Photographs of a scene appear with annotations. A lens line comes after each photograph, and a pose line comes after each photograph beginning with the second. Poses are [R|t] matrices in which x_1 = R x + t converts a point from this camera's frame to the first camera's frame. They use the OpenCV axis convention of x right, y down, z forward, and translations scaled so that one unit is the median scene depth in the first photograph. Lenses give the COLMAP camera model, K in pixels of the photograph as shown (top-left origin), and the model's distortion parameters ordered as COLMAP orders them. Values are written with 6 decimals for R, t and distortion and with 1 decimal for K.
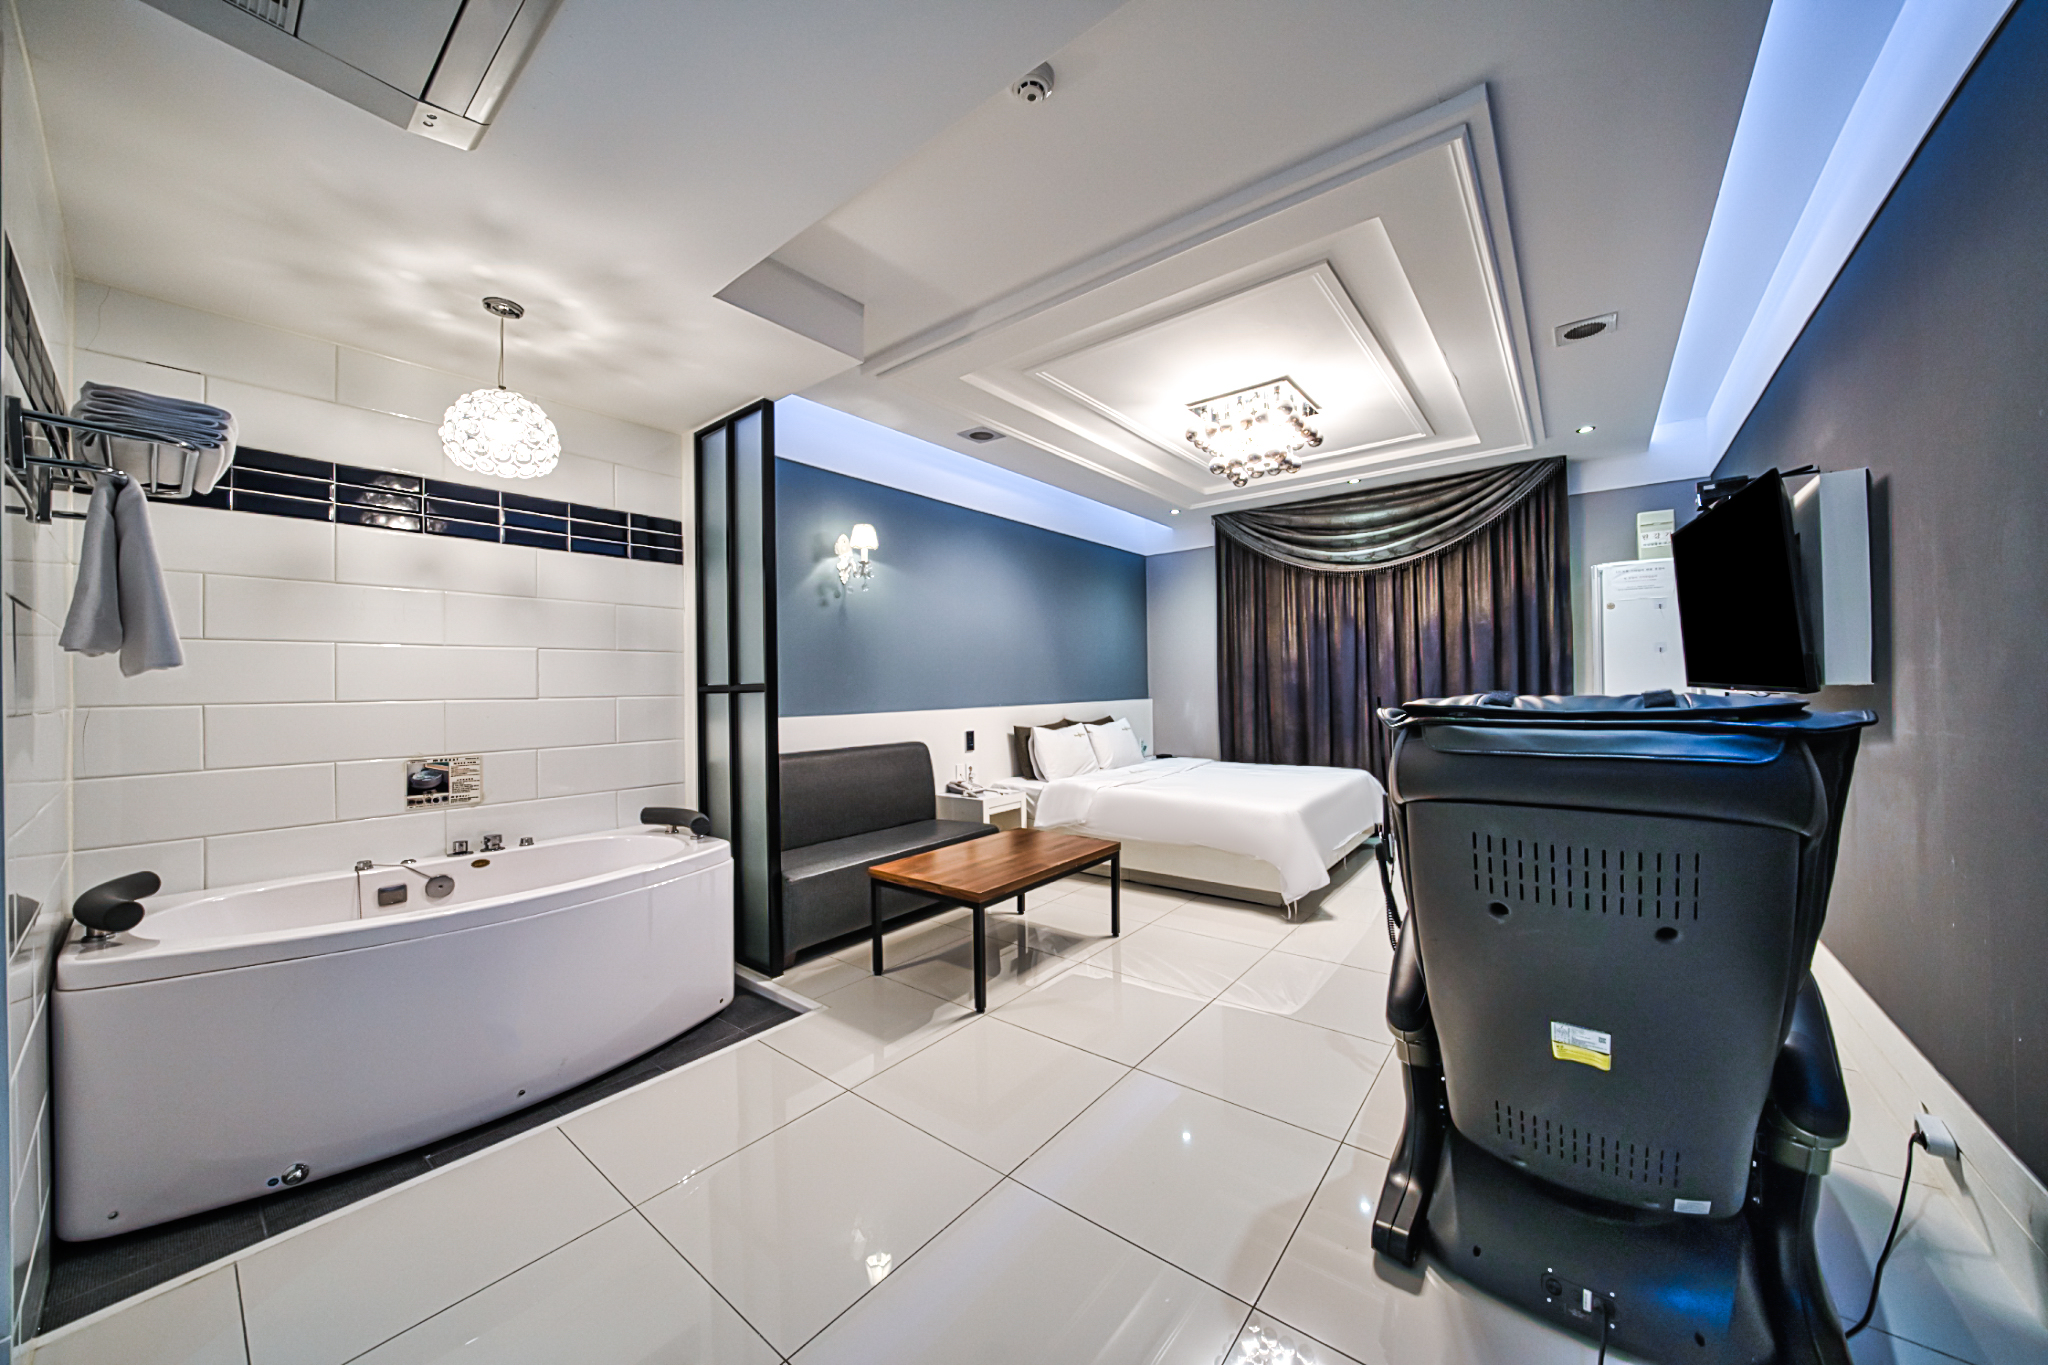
lens RADIAL K [[710.6, 0, 1016.8], [0, 710.6, 686.2], [0, 0, 1]] dist [-0.000756, -0.000020]
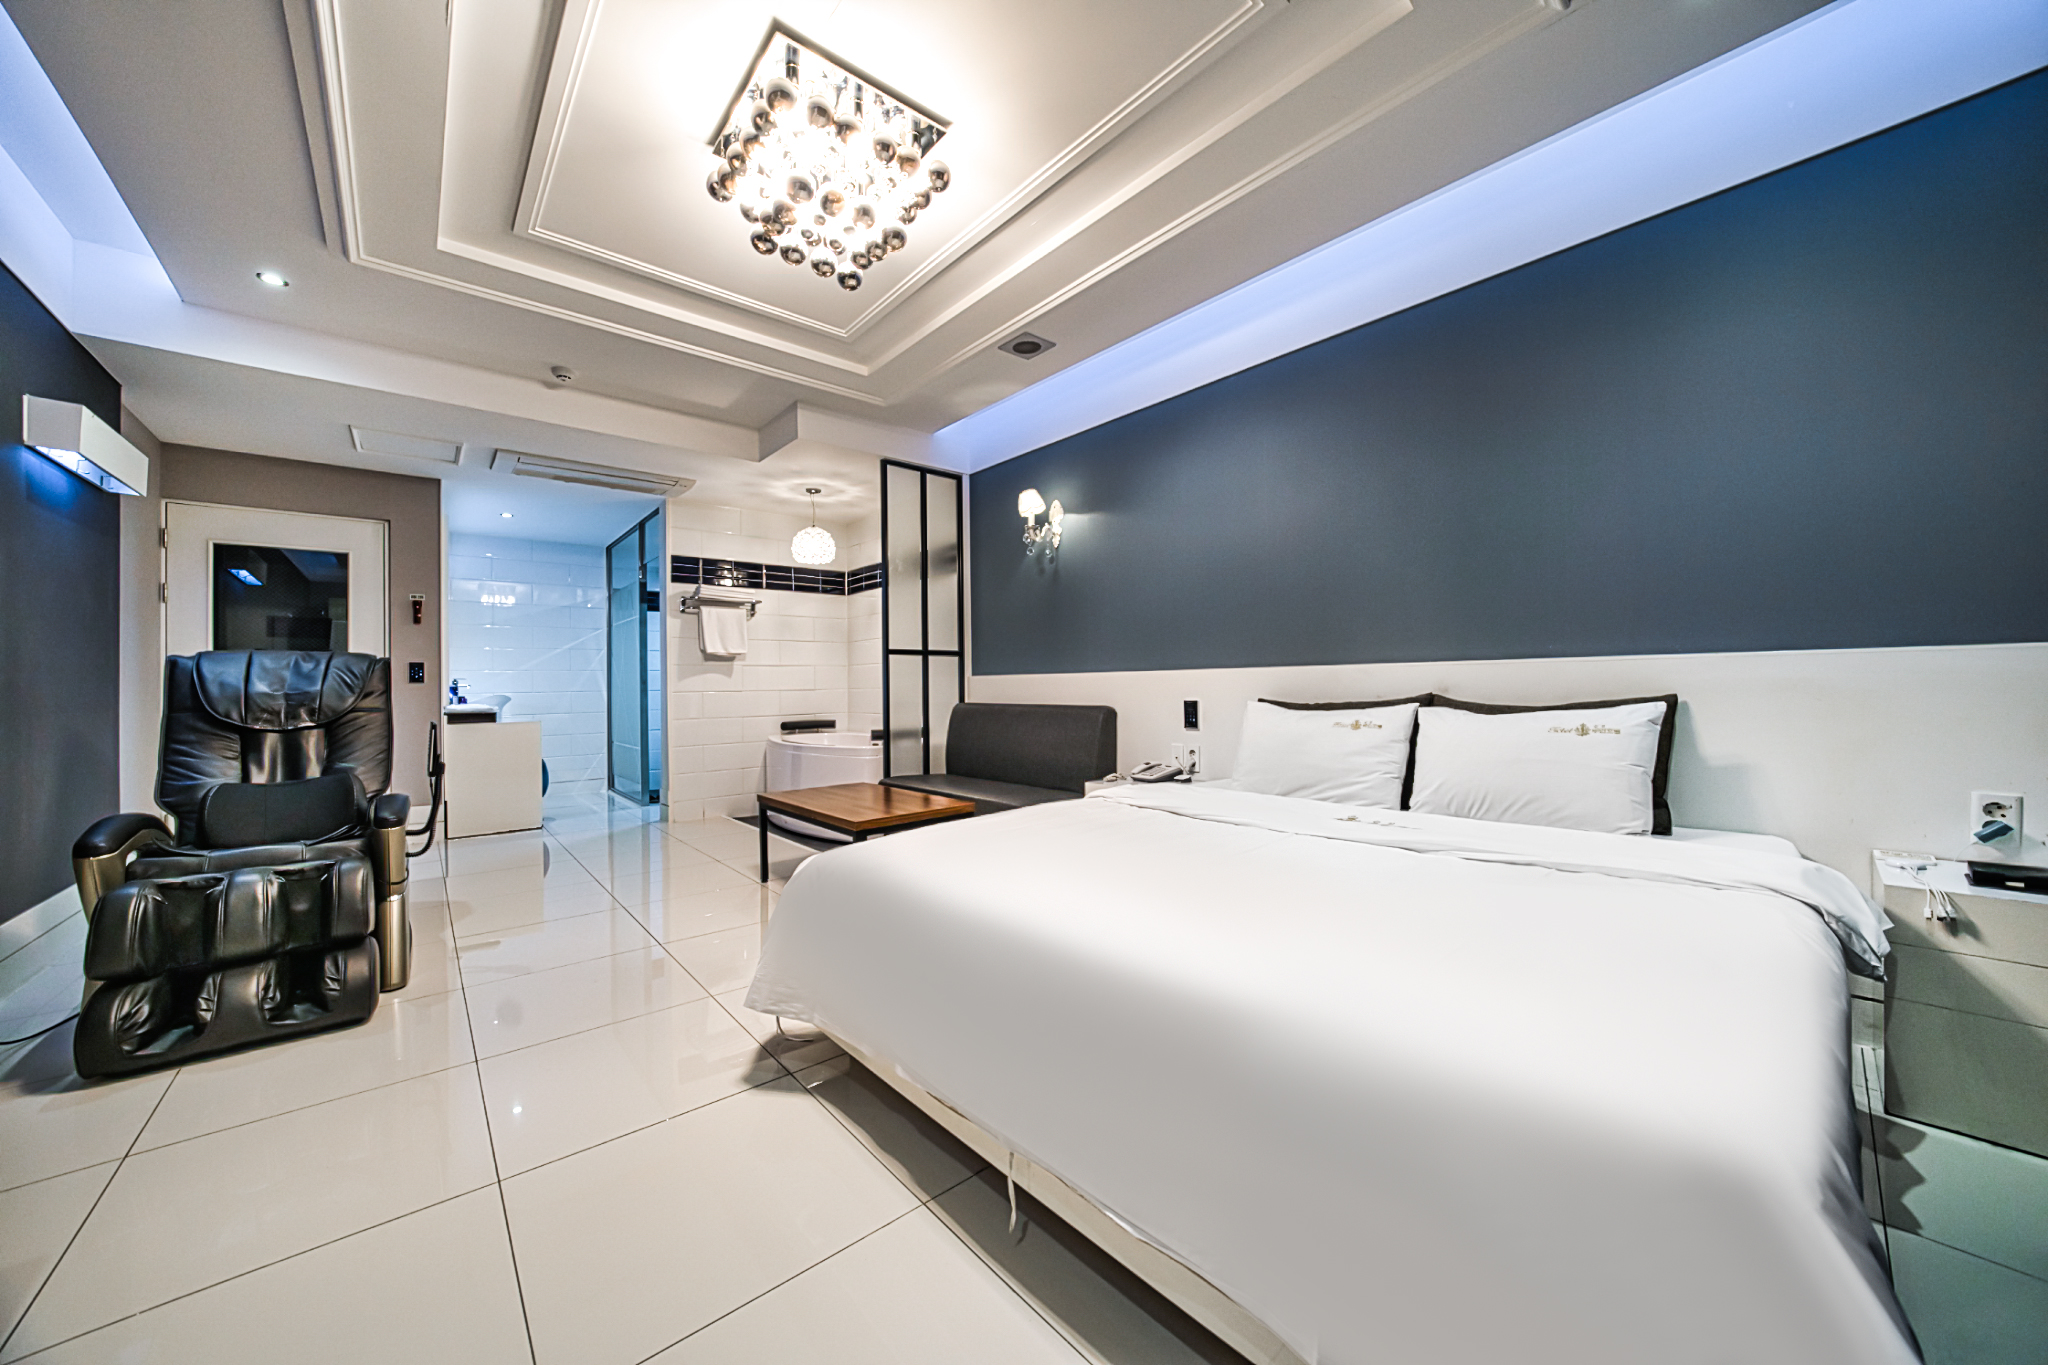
lens RADIAL K [[710.6, 0, 1016.8], [0, 710.6, 686.2], [0, 0, 1]] dist [-0.000756, -0.000020]
pose [[-0.181064, 0.012590, -0.983391, 1.020626], [0.007041, 0.999909, 0.011505, 0.059053], [0.983446, -0.004841, -0.181137, 1.455156]]
